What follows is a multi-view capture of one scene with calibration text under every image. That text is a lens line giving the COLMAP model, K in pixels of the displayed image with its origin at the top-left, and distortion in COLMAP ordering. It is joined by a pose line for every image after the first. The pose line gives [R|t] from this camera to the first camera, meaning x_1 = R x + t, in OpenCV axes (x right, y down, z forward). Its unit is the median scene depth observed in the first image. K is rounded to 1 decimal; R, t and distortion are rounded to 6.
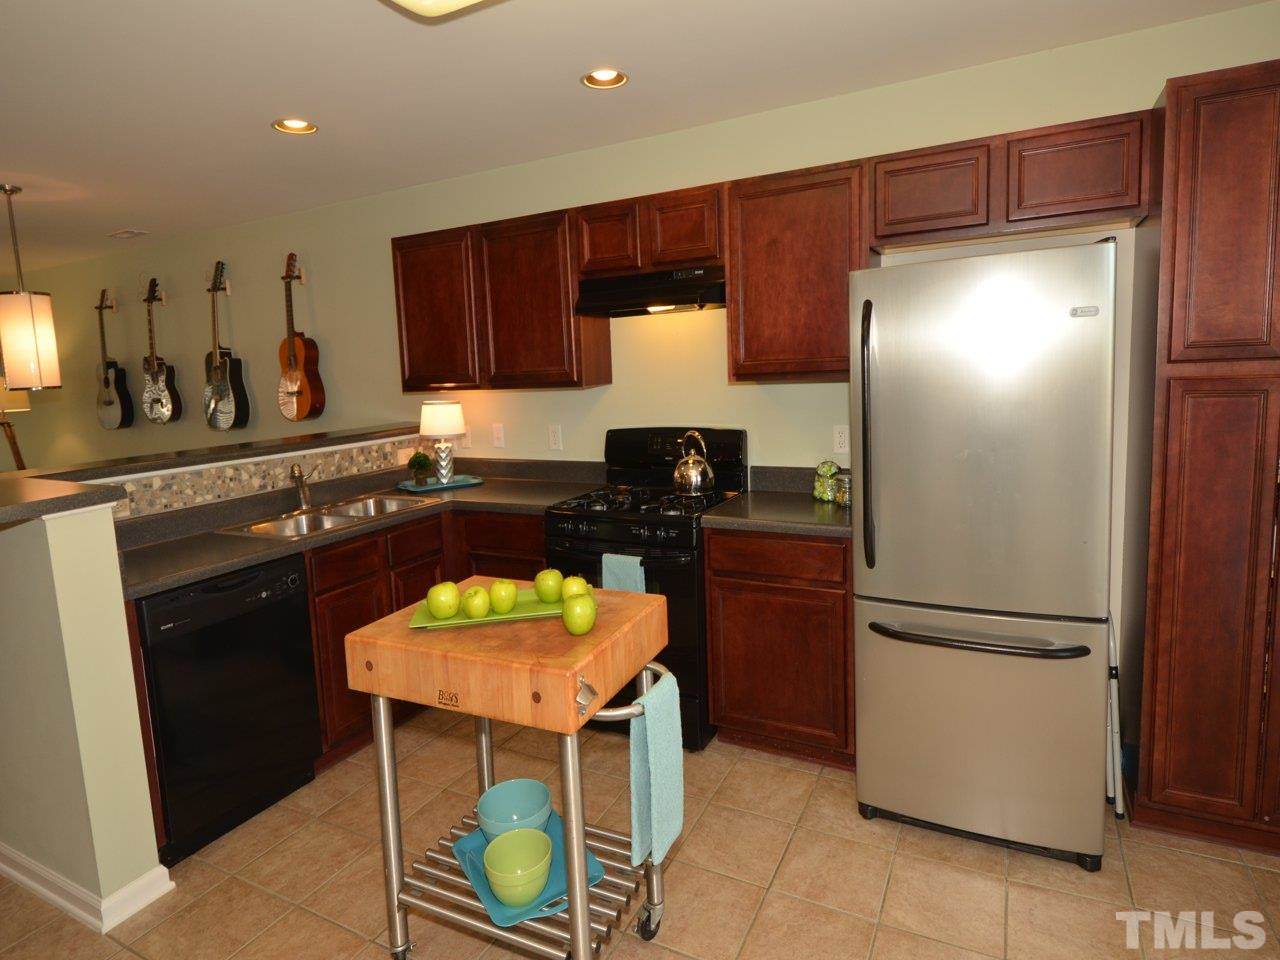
lens RADIAL K [[681.2, 0, 638.8], [0, 681.2, 443.3], [0, 0, 1]] dist [0.001240, 0.000001]
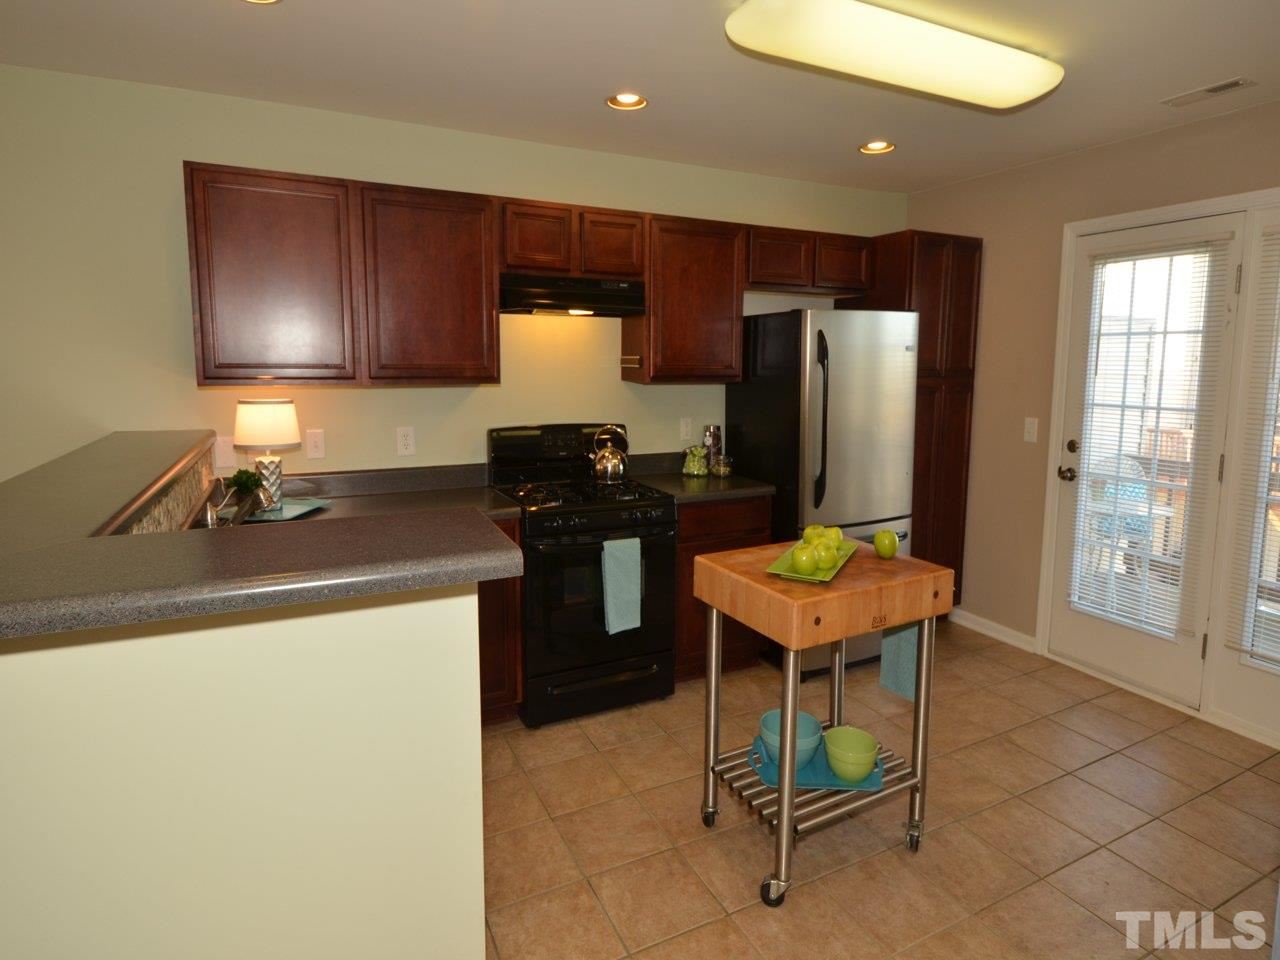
lens RADIAL K [[711.5, 0, 646.4], [0, 711.5, 425.2], [0, 0, 1]] dist [0.020835, -0.018844]
pose [[0.592978, -0.031739, 0.804593, -0.799883], [0.055195, 0.998475, -0.001291, -0.012951], [-0.803325, 0.045175, 0.593825, 0.258120]]
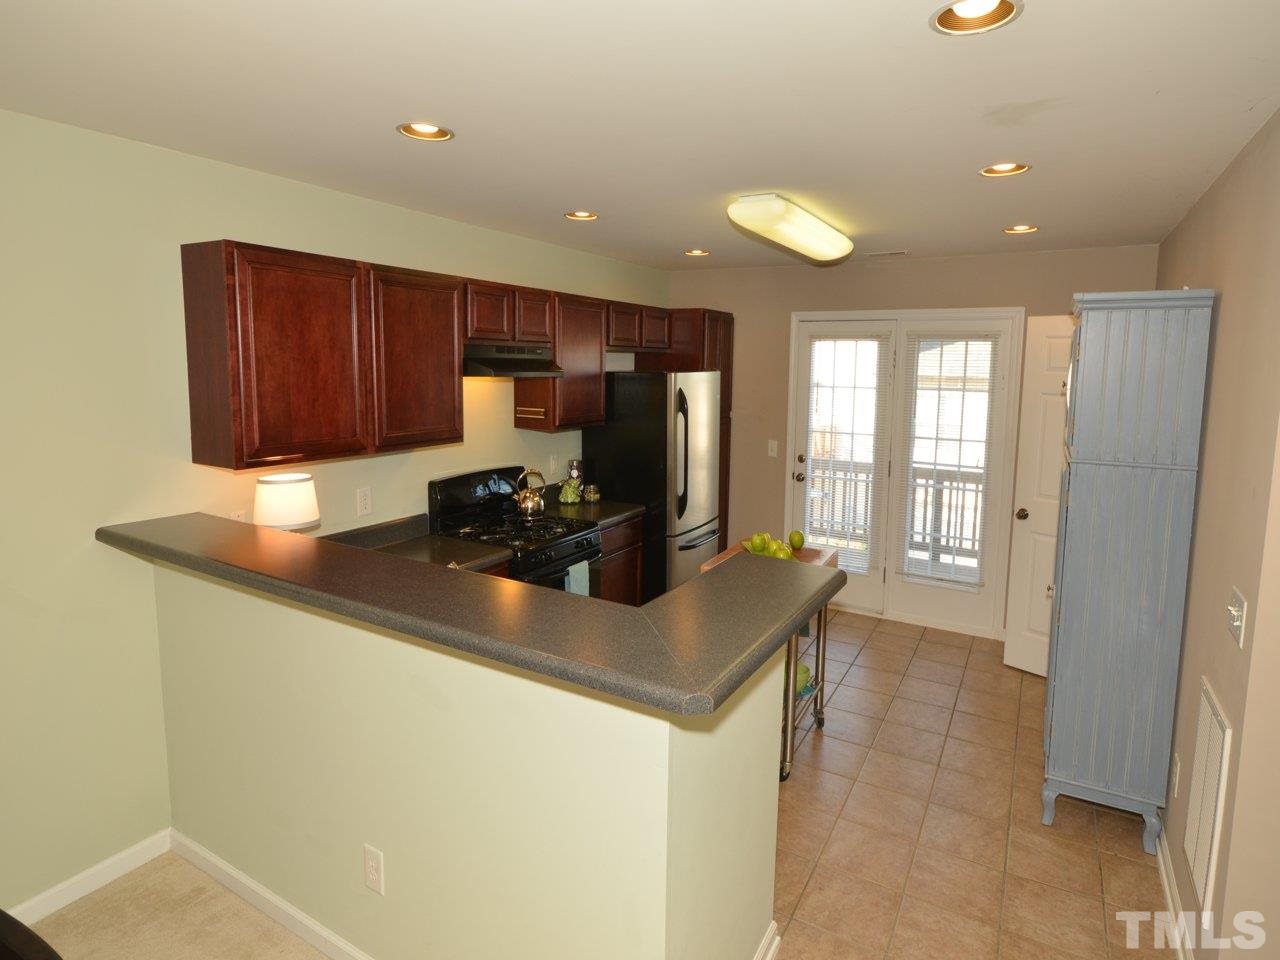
lens RADIAL K [[711.5, 0, 646.4], [0, 711.5, 425.2], [0, 0, 1]] dist [0.020835, -0.018844]
pose [[0.055092, -0.047483, 0.997352, -1.228091], [0.089988, 0.995040, 0.042402, -0.134437], [-0.994418, 0.087414, 0.059091, 0.665446]]
